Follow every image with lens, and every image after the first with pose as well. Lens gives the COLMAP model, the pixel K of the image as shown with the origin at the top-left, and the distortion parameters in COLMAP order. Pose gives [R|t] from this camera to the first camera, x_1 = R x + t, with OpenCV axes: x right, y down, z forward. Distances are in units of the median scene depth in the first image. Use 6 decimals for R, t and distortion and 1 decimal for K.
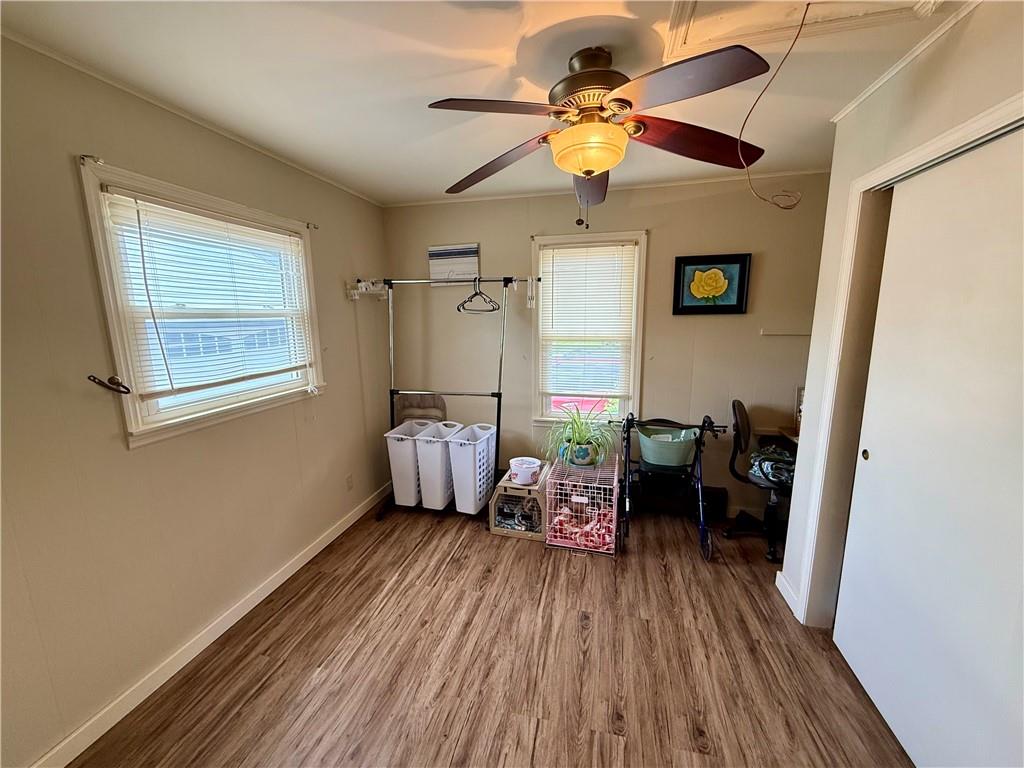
lens RADIAL K [[407.7, 0, 507.6], [0, 407.7, 384.6], [0, 0, 1]] dist [-0.001258, 0.000583]
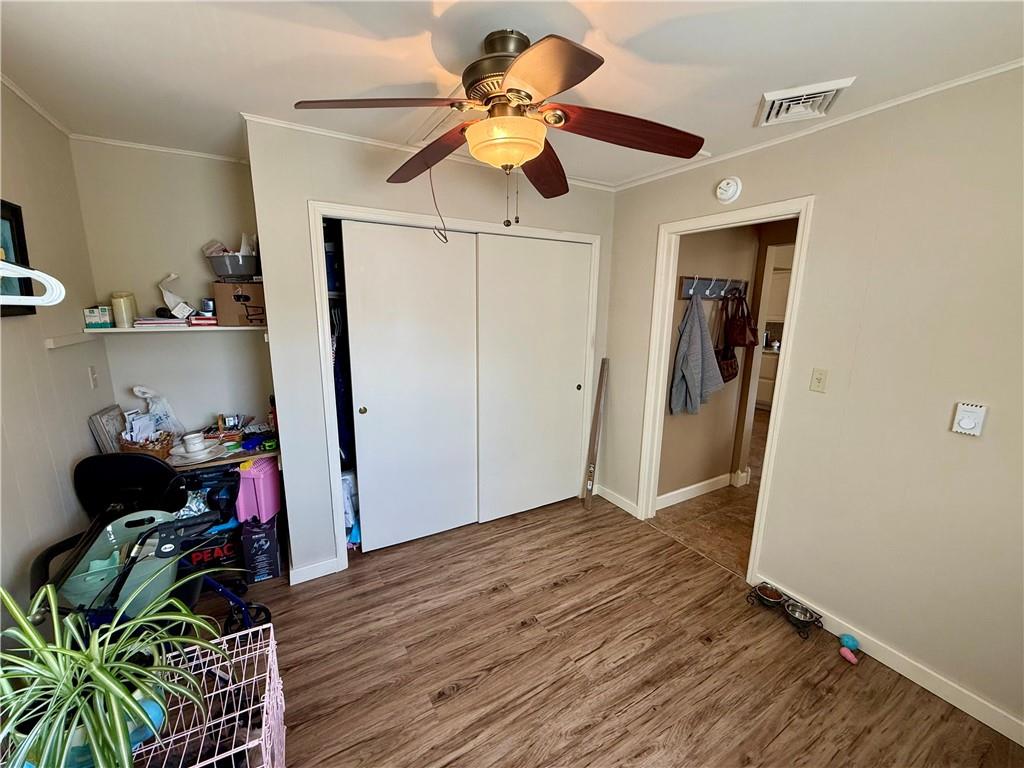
lens RADIAL K [[407.7, 0, 506.4], [0, 407.7, 383.6], [0, 0, 1]] dist [-0.001258, 0.000583]
pose [[-0.695730, -0.134234, 0.705650, -0.437409], [0.123068, 0.945582, 0.301213, -0.269075], [-0.707683, 0.296406, -0.641349, 1.430575]]
